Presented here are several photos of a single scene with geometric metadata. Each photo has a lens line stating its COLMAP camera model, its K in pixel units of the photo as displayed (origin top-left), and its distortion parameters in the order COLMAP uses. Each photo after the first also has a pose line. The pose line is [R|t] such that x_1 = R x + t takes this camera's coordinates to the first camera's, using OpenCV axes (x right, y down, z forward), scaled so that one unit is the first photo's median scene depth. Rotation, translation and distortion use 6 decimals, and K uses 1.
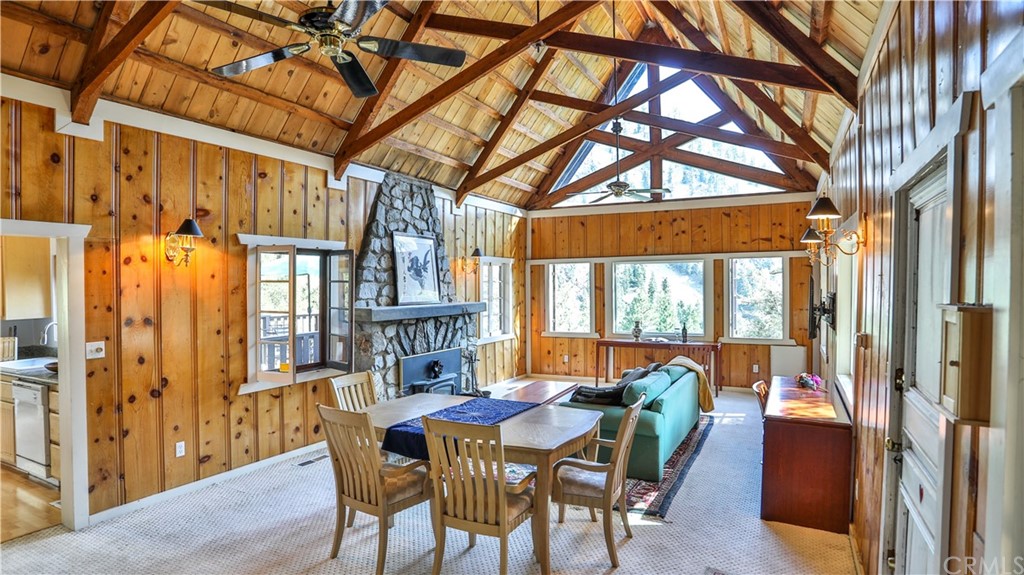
lens RADIAL K [[529.2, 0, 502.8], [0, 529.2, 294.3], [0, 0, 1]] dist [-0.069719, 0.028652]
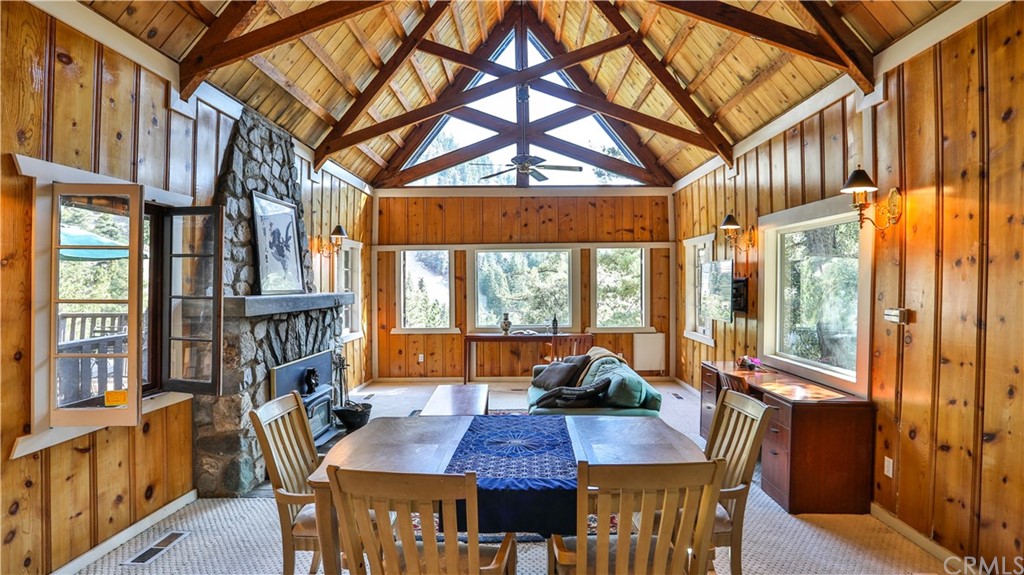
lens RADIAL K [[529.2, 0, 524.9], [0, 529.2, 282.9], [0, 0, 1]] dist [-0.069719, 0.028652]
pose [[0.895326, 0.001562, 0.445409, -0.170998], [0.006463, 0.999843, -0.016498, 0.016880], [-0.445364, 0.017650, 0.895175, 0.191345]]
